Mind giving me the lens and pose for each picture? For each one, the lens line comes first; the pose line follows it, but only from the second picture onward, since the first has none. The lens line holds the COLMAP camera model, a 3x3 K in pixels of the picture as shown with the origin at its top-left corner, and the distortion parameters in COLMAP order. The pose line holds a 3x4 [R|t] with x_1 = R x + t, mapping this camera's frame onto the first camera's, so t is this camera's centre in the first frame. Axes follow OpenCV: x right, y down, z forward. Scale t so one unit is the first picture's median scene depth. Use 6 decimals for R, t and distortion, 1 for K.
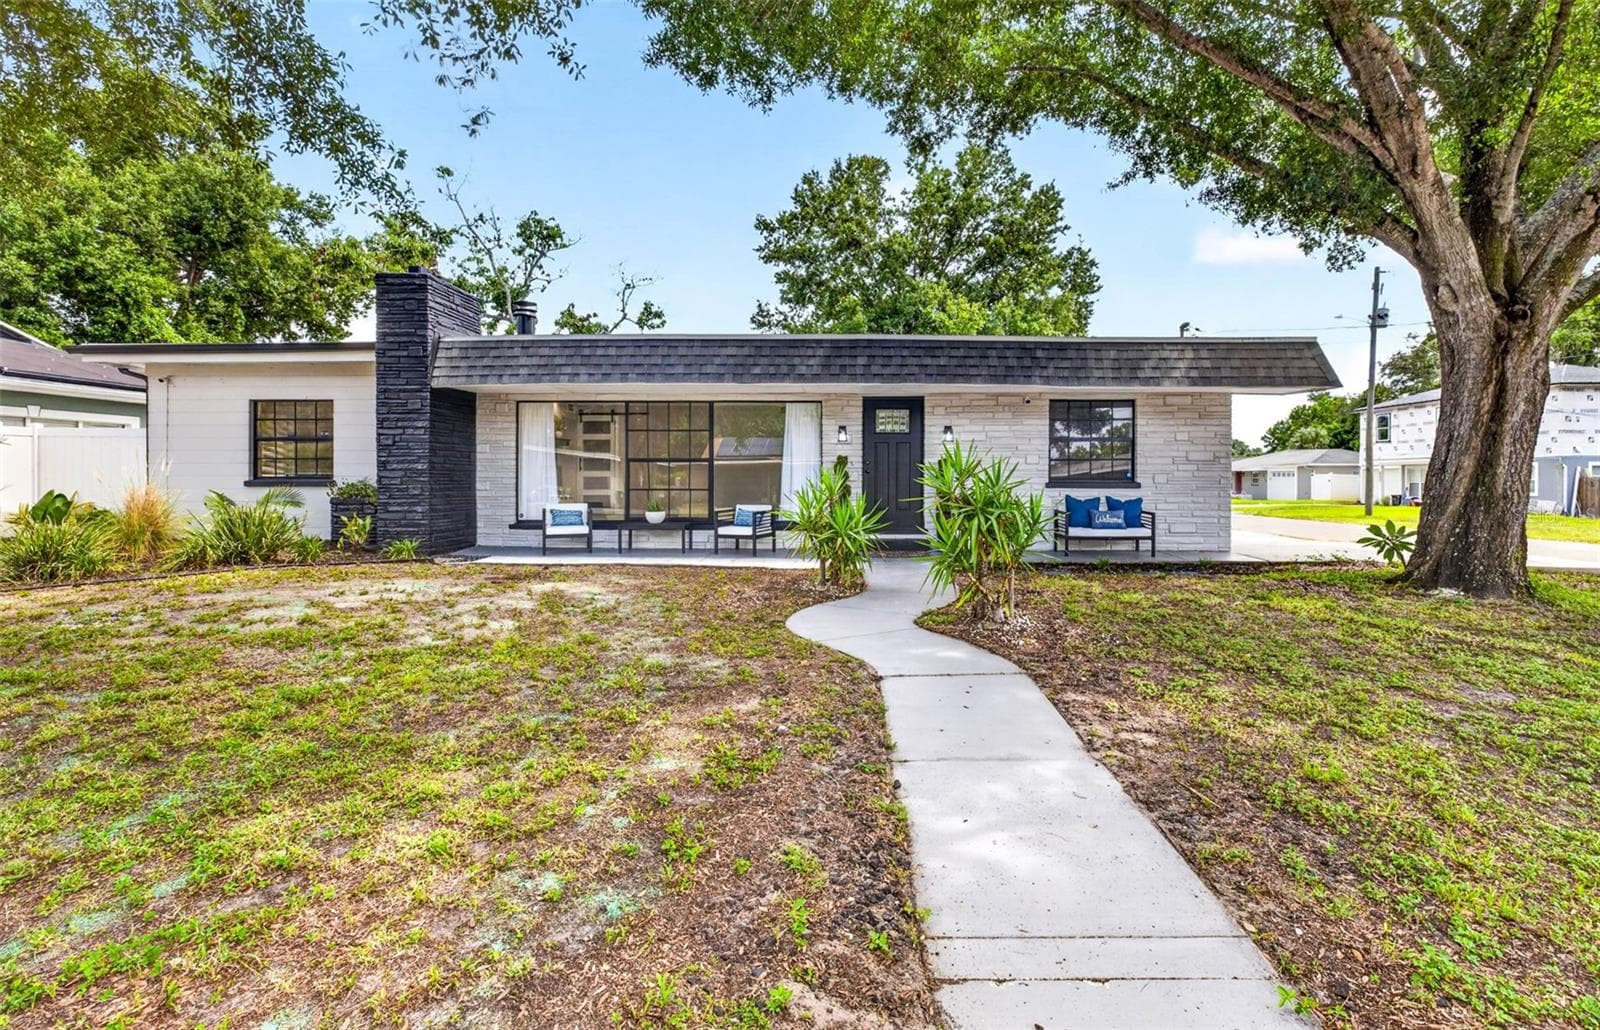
lens RADIAL K [[794.0, 0, 801.9], [0, 794.0, 489.2], [0, 0, 1]] dist [0.004722, 0.001383]
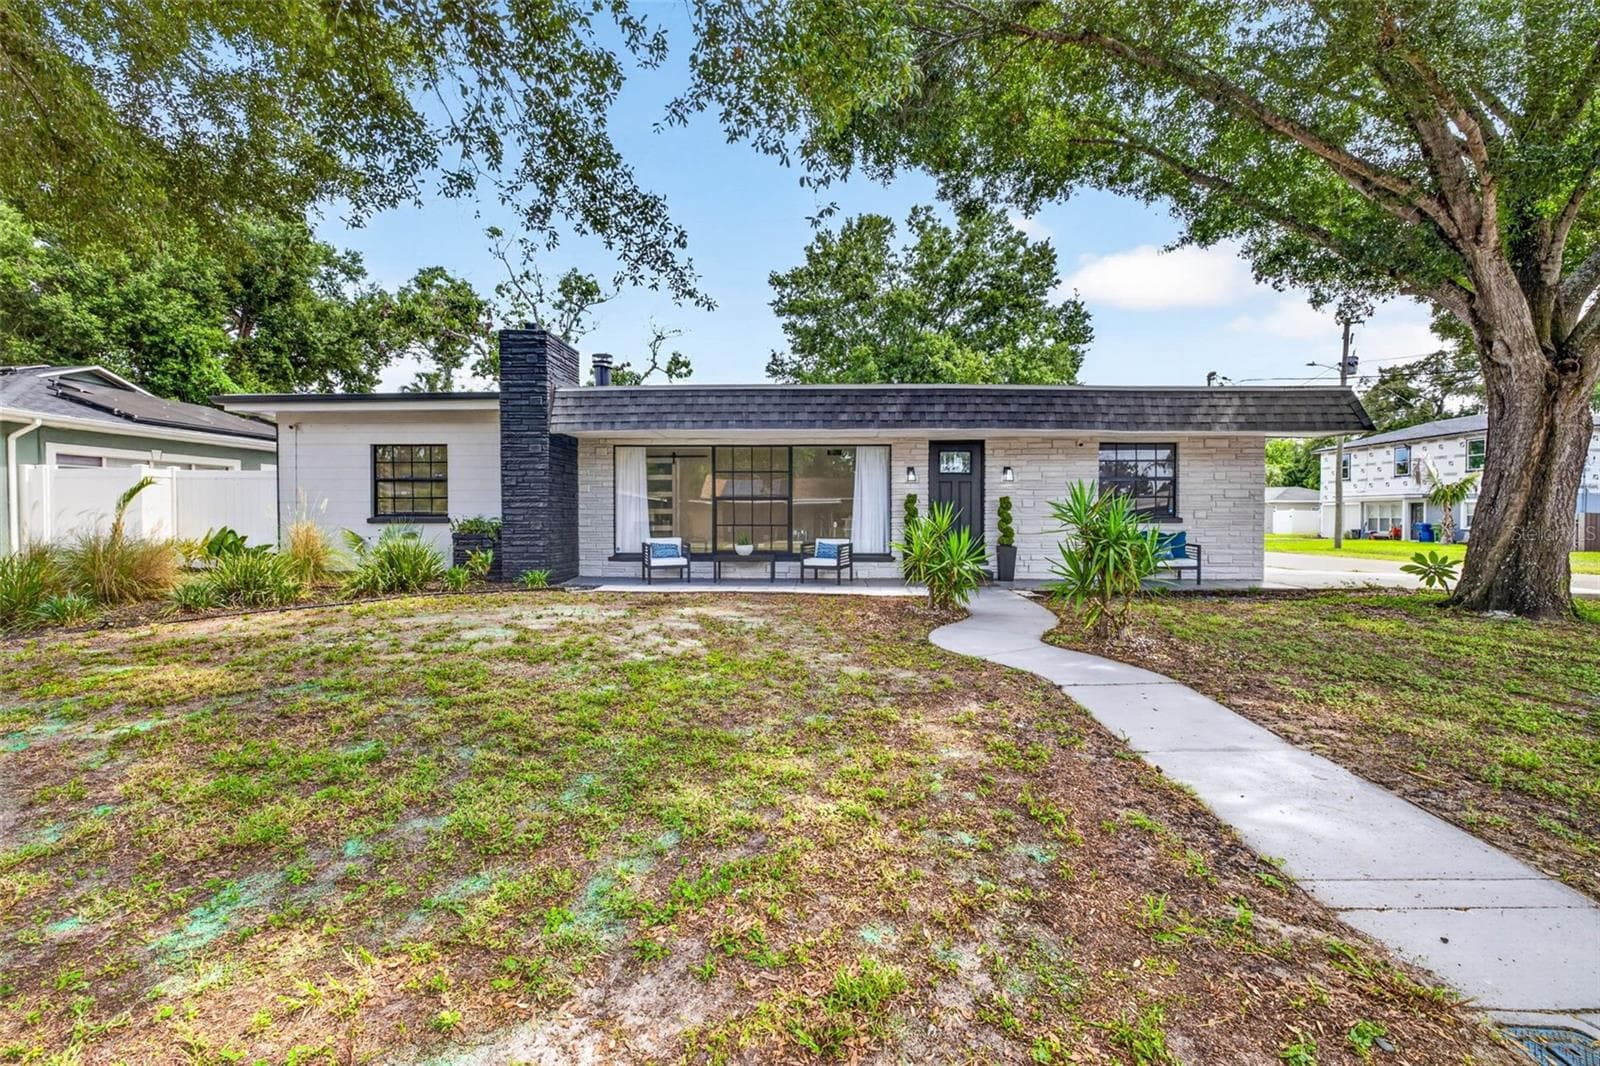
lens RADIAL K [[744.6, 0, 767.9], [0, 744.6, 536.0], [0, 0, 1]] dist [0.007098, -0.000301]
pose [[0.999996, -0.002170, 0.001518, -0.148694], [0.002148, 0.999902, 0.013825, 0.001204], [-0.001547, -0.013822, 0.999903, -0.037249]]
